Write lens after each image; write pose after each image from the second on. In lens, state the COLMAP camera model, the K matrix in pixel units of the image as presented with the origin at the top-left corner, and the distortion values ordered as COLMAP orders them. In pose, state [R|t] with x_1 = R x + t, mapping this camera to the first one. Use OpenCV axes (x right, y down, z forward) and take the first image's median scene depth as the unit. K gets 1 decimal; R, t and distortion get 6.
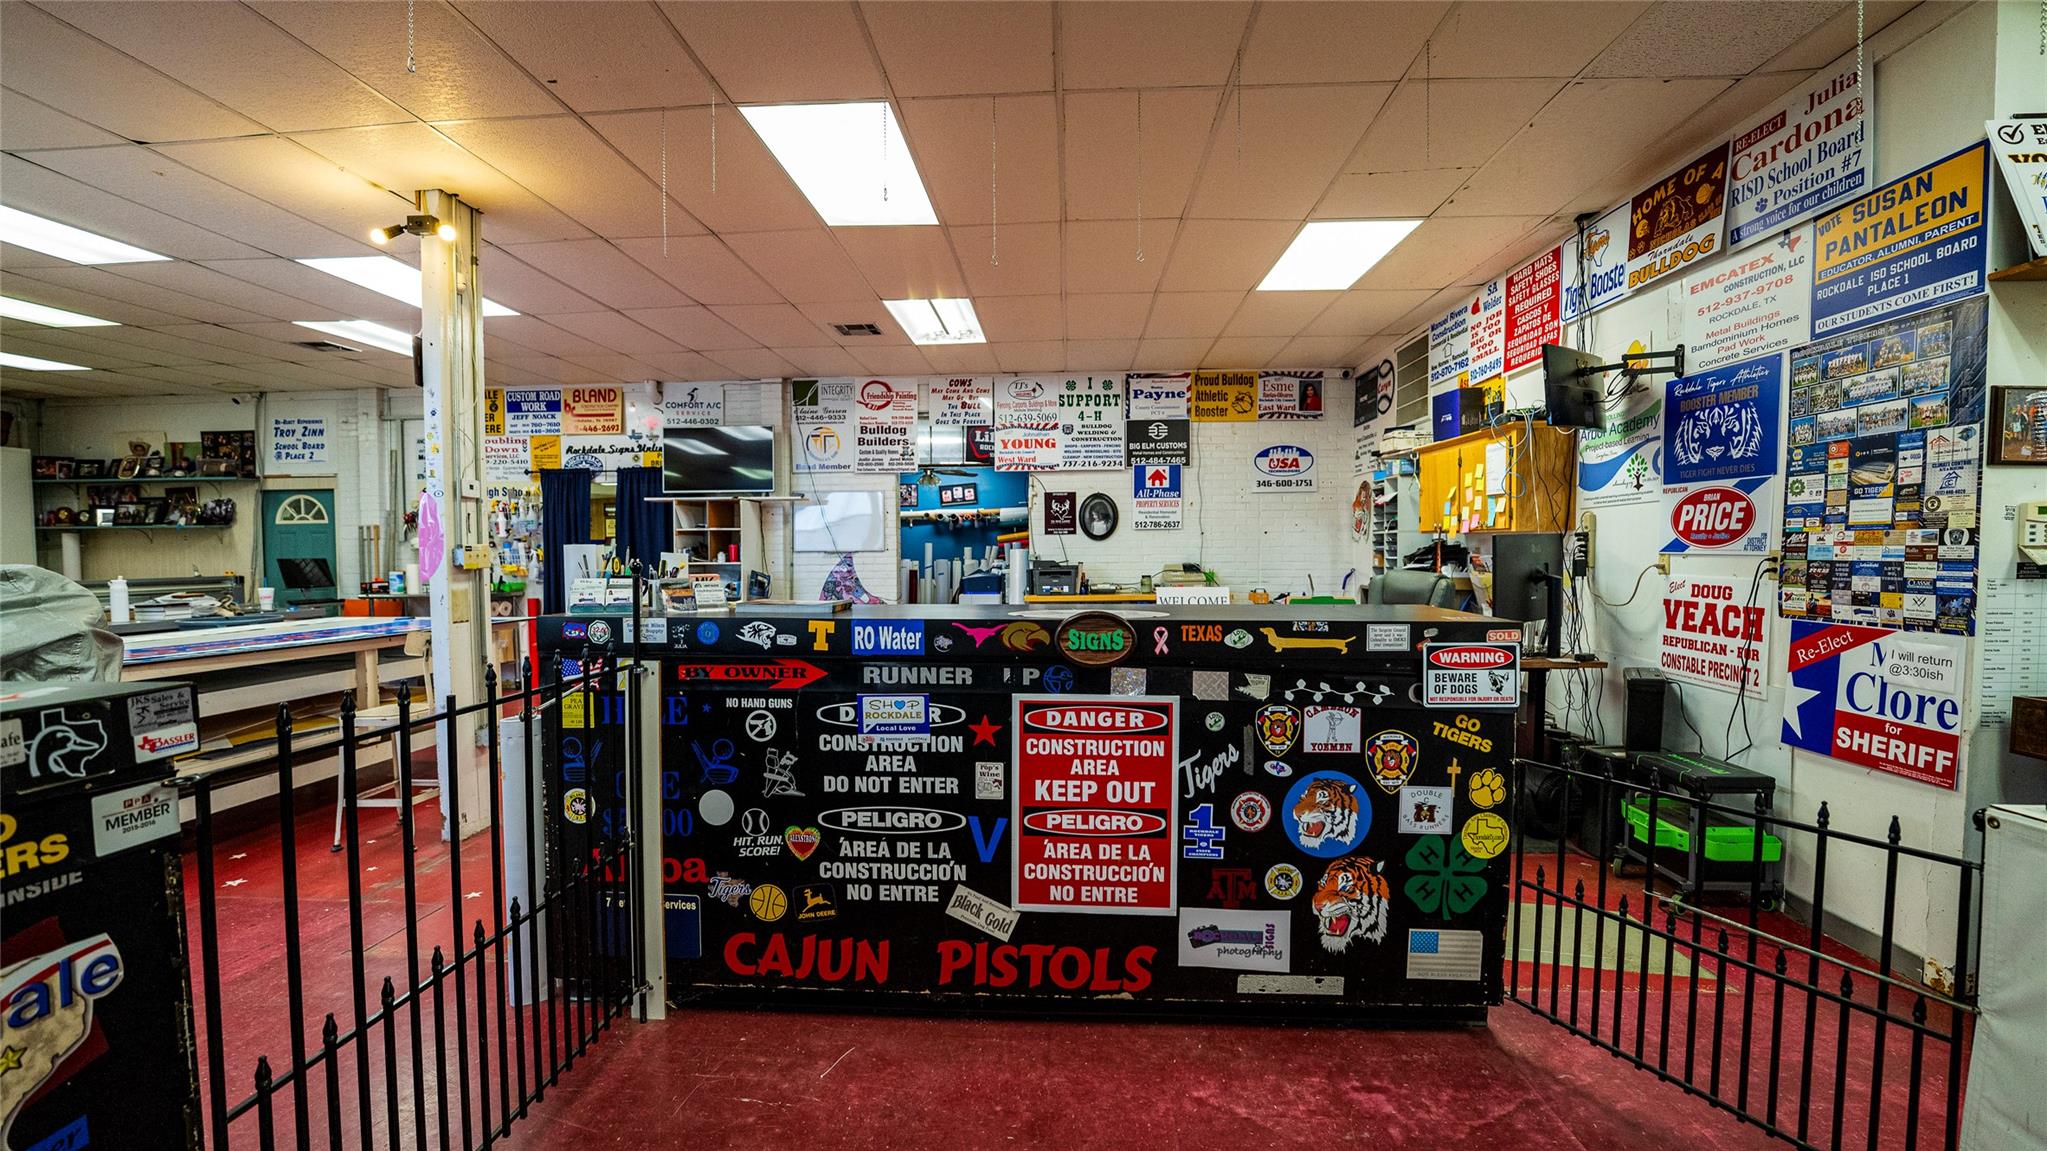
lens RADIAL K [[829.3, 0, 1020.3], [0, 829.3, 587.6], [0, 0, 1]] dist [-0.025754, 0.002894]
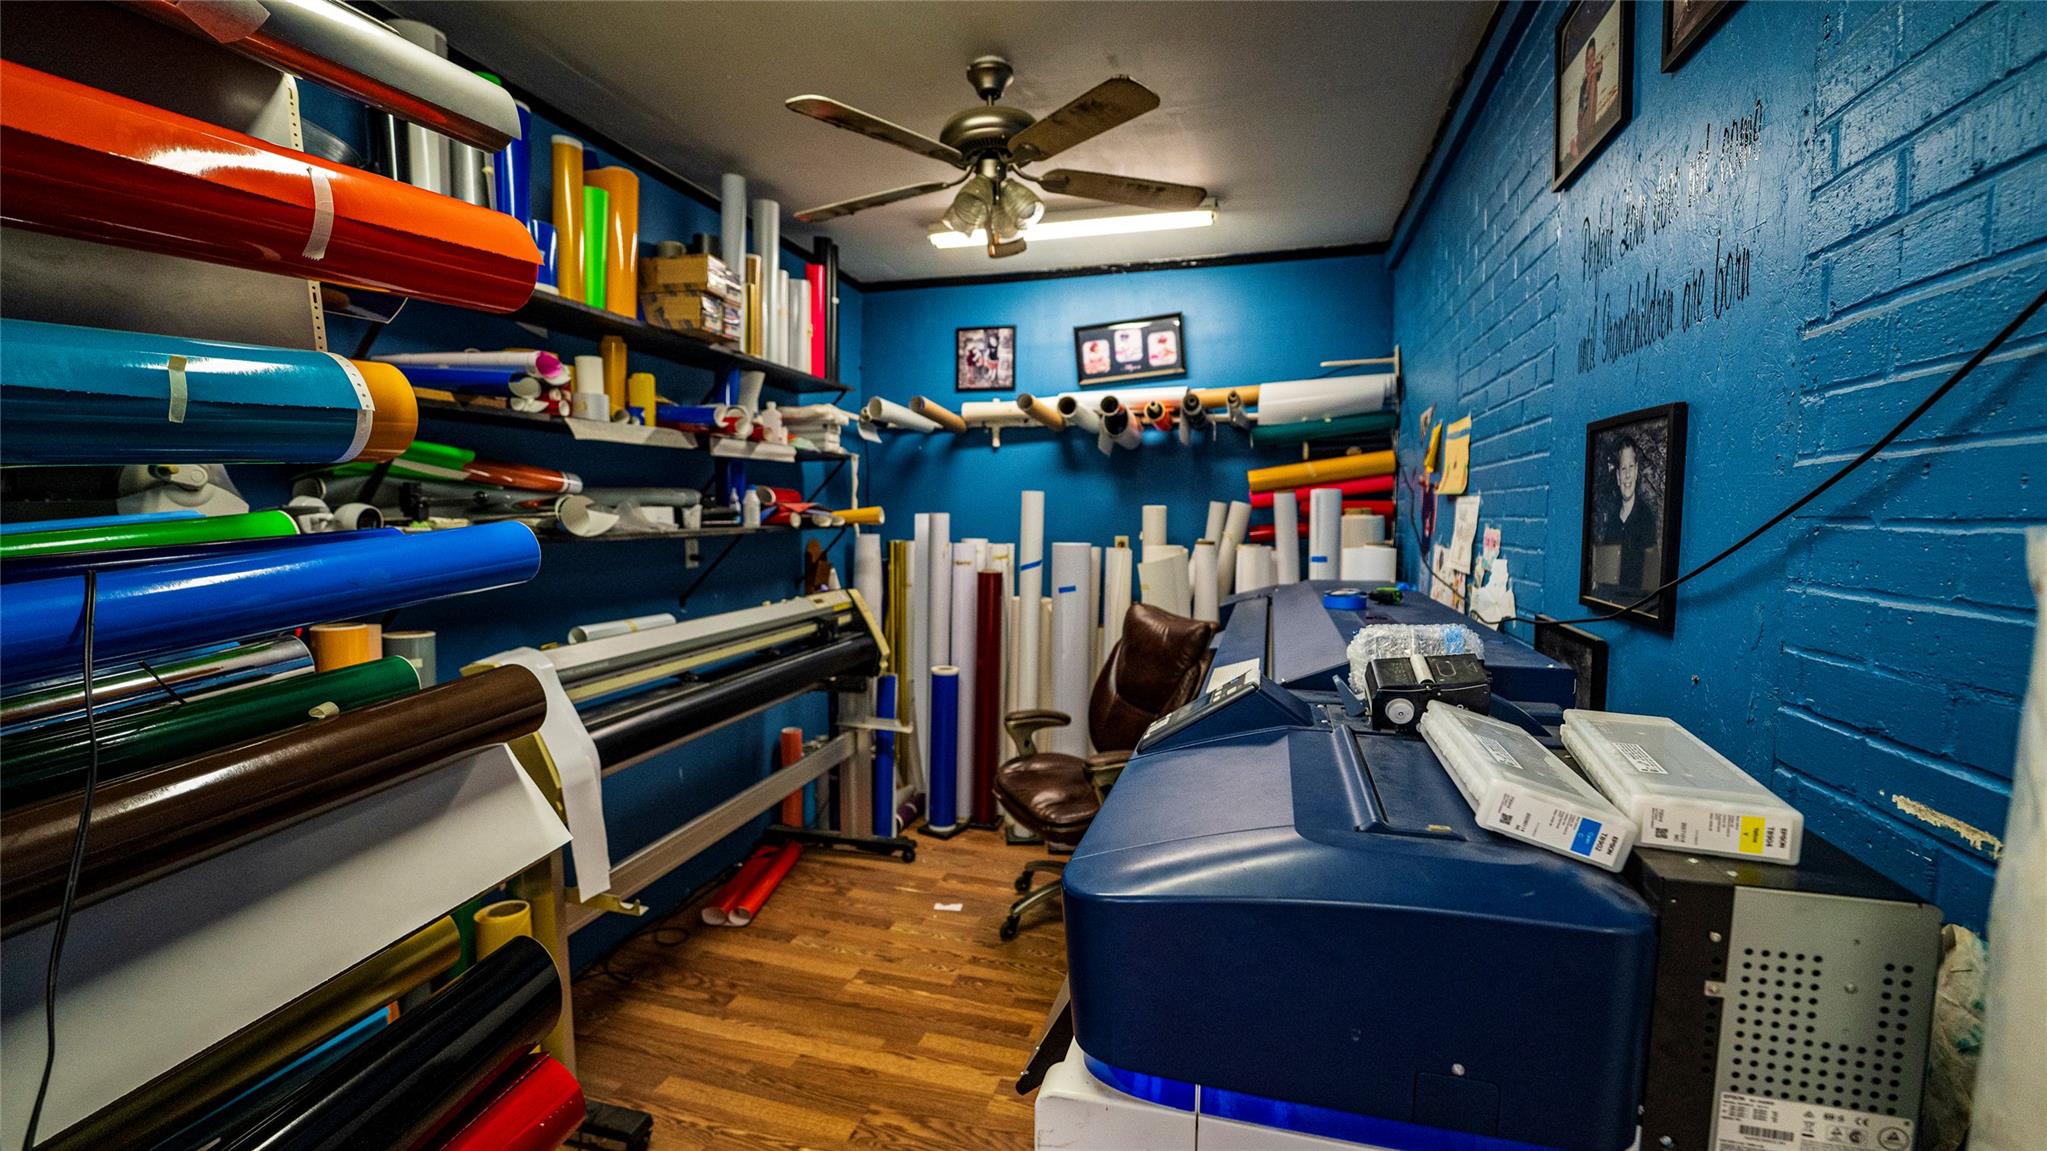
lens RADIAL K [[829.3, 0, 1019.3], [0, 829.3, 566.6], [0, 0, 1]] dist [-0.025754, 0.002894]
pose [[0.975039, 0.023659, -0.220768, -0.158563], [-0.018453, 0.999502, 0.025613, -0.119047], [0.221264, -0.020899, 0.974990, 2.484863]]
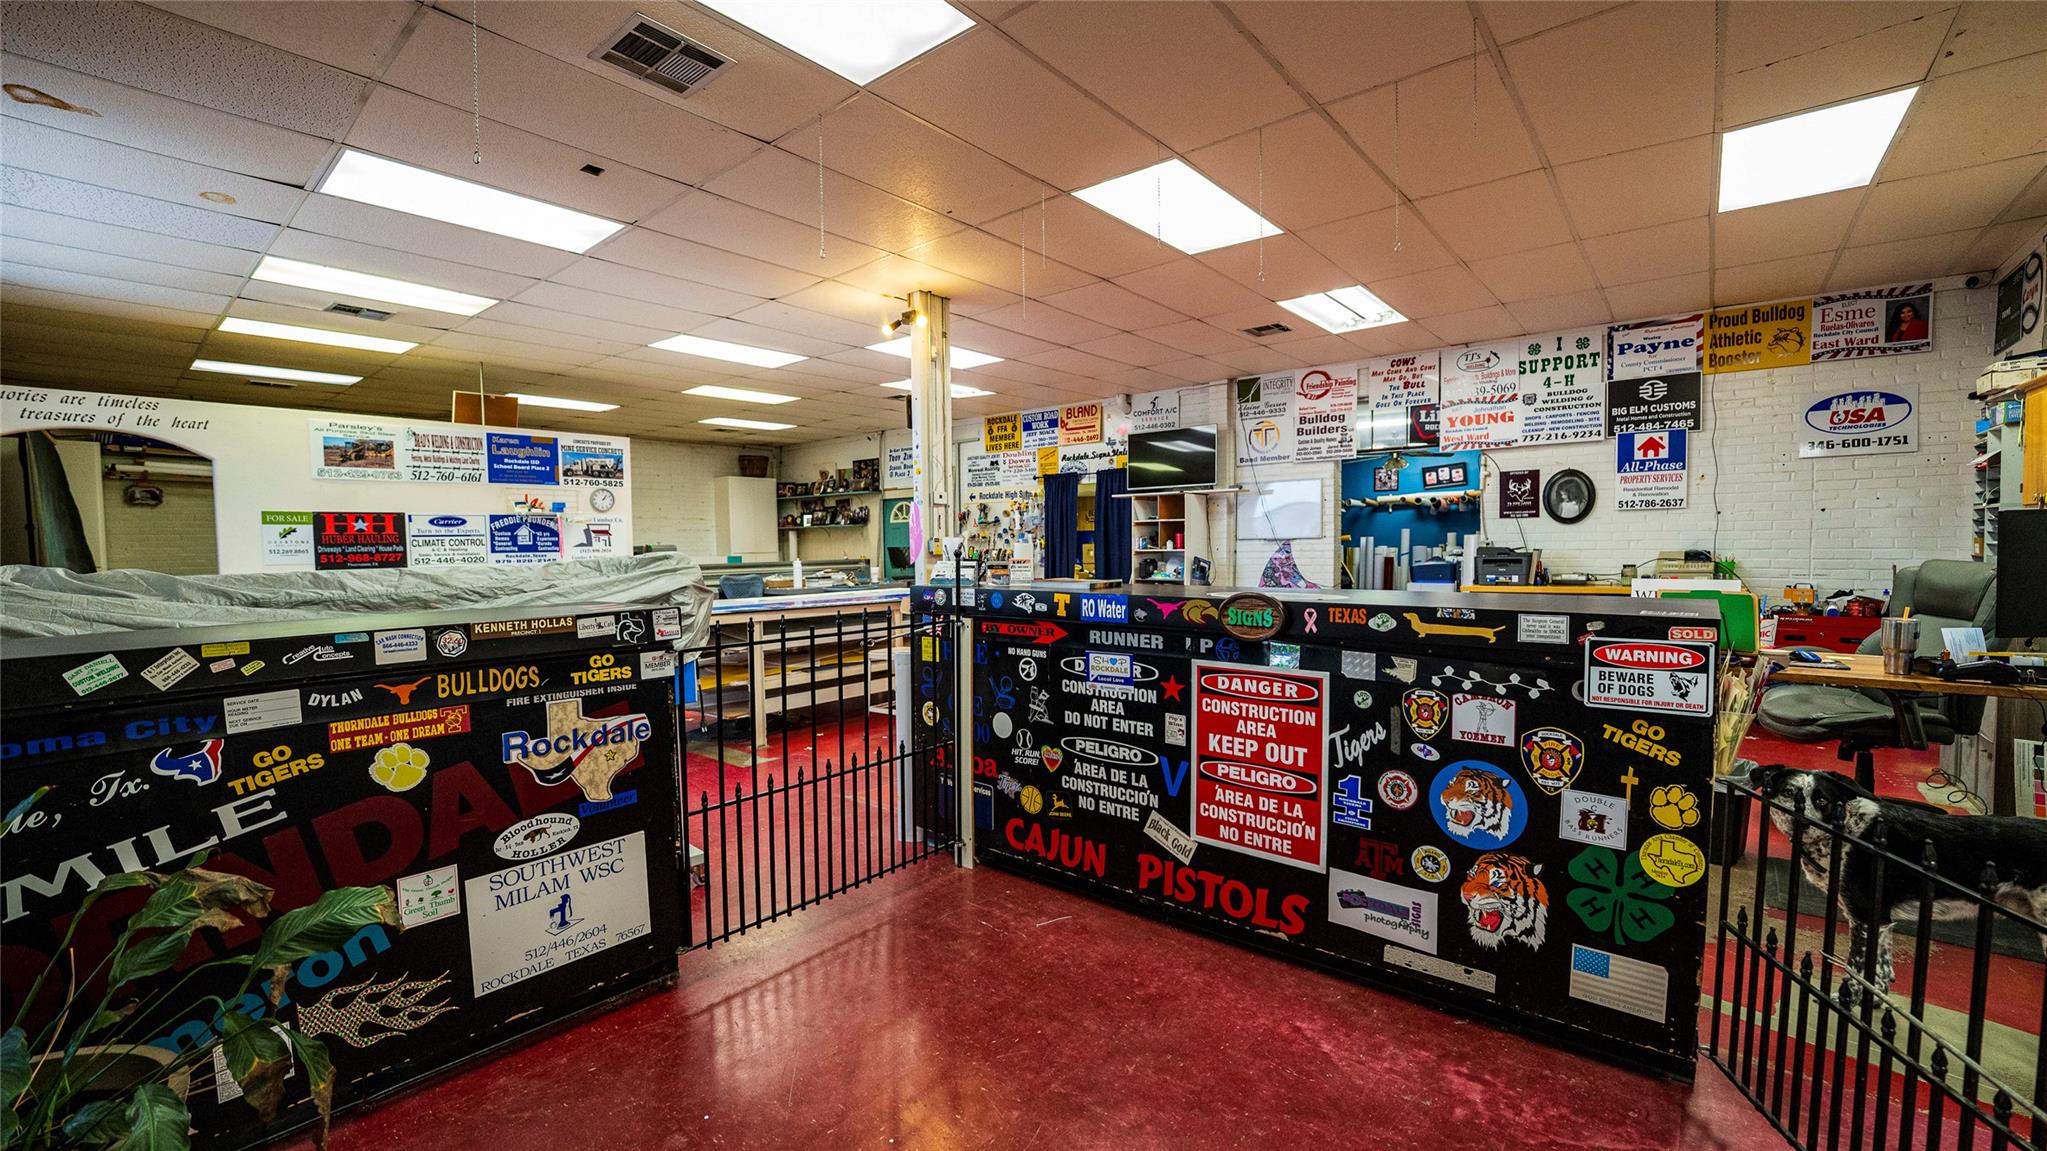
lens RADIAL K [[829.3, 0, 1024.7], [0, 829.3, 587.8], [0, 0, 1]] dist [-0.025754, 0.002894]
pose [[0.804296, 0.025968, -0.593661, 0.370429], [-0.016260, 0.999632, 0.021697, 0.001768], [0.594006, -0.007798, 0.804423, -0.080058]]
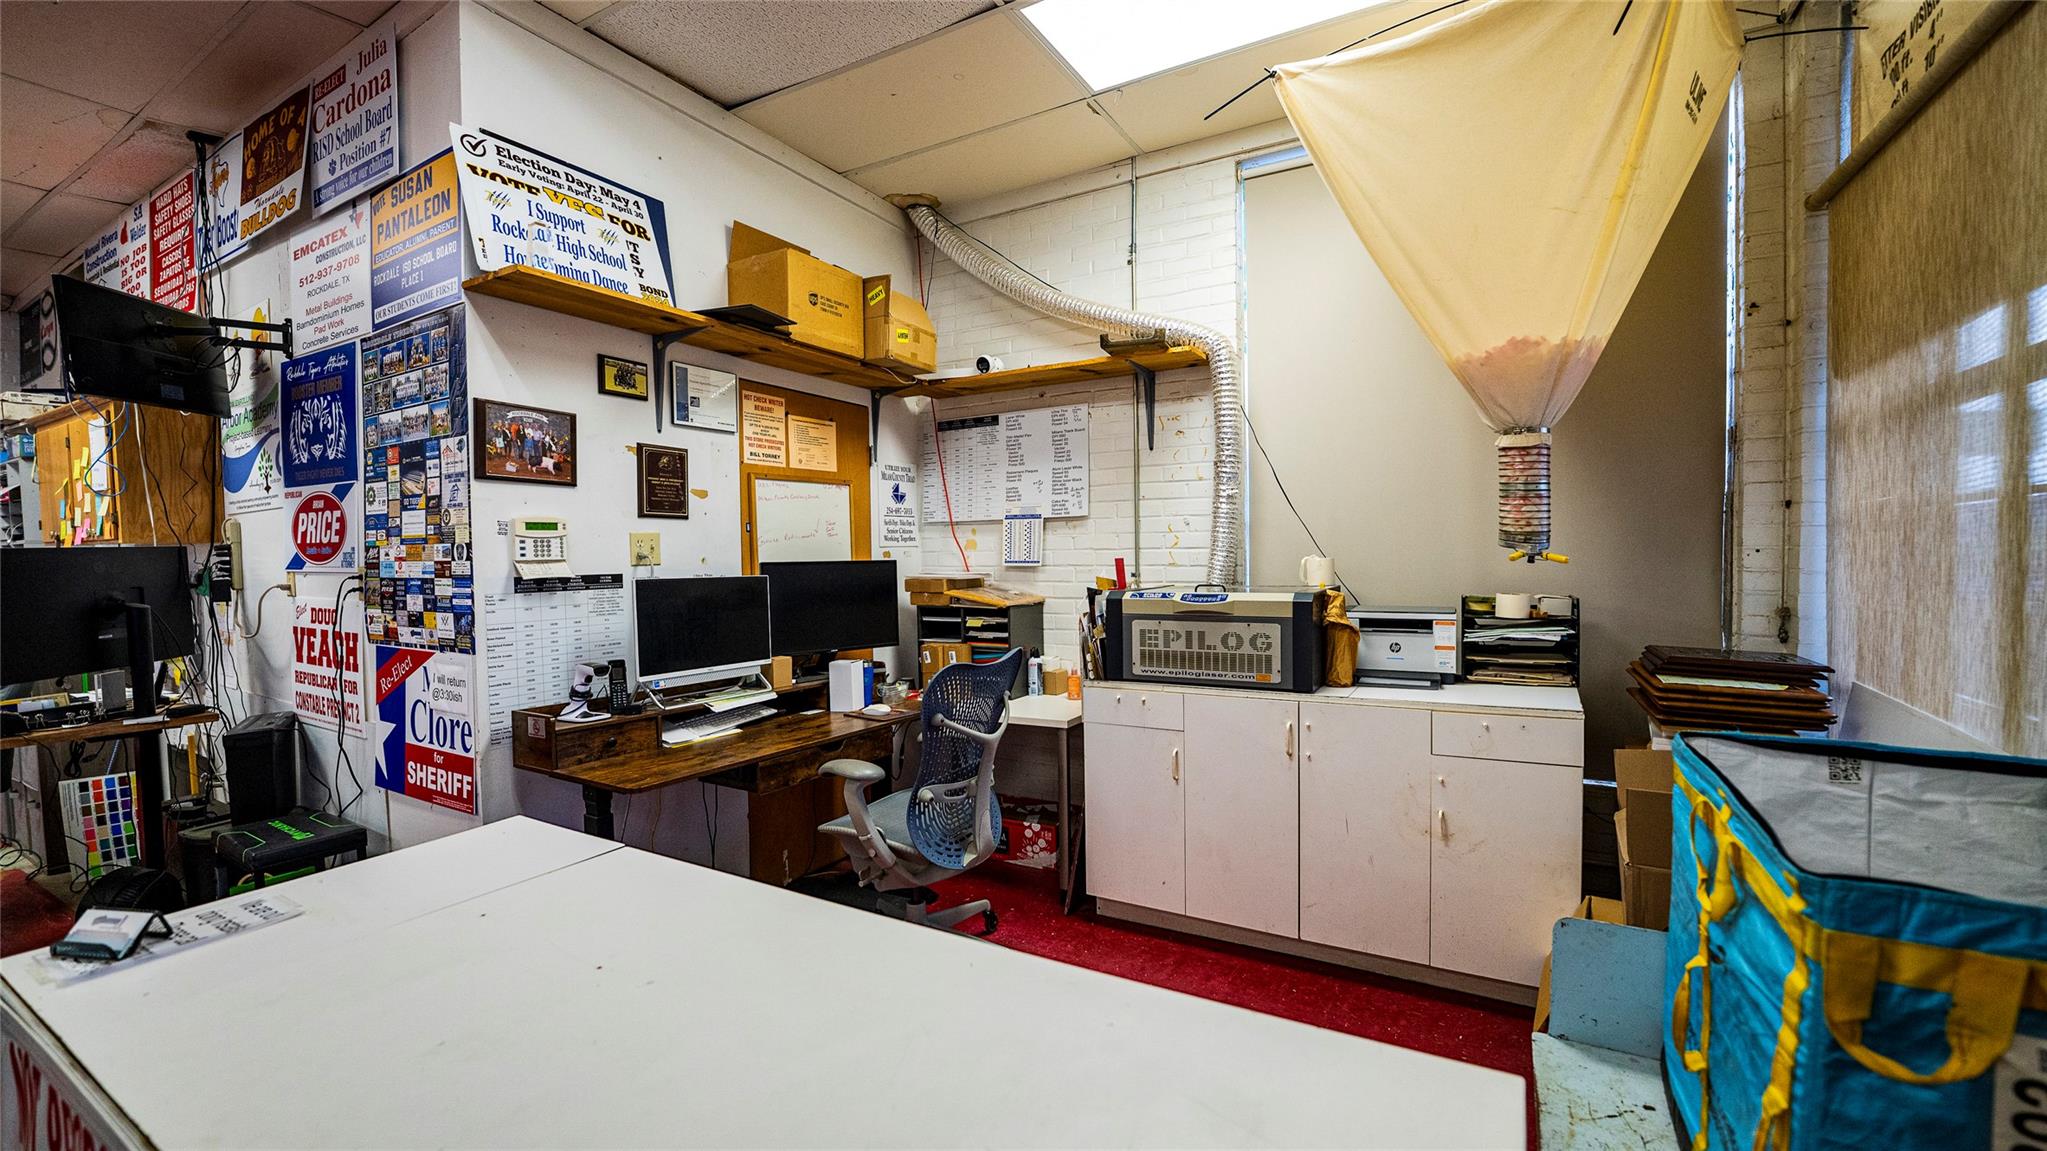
lens RADIAL K [[829.3, 0, 1021.7], [0, 829.3, 582.9], [0, 0, 1]] dist [-0.025754, 0.002894]
pose [[0.451763, -0.031895, 0.891568, 0.453082], [0.049841, 0.998702, 0.010473, -0.002346], [-0.890745, 0.039706, 0.452767, -0.028875]]
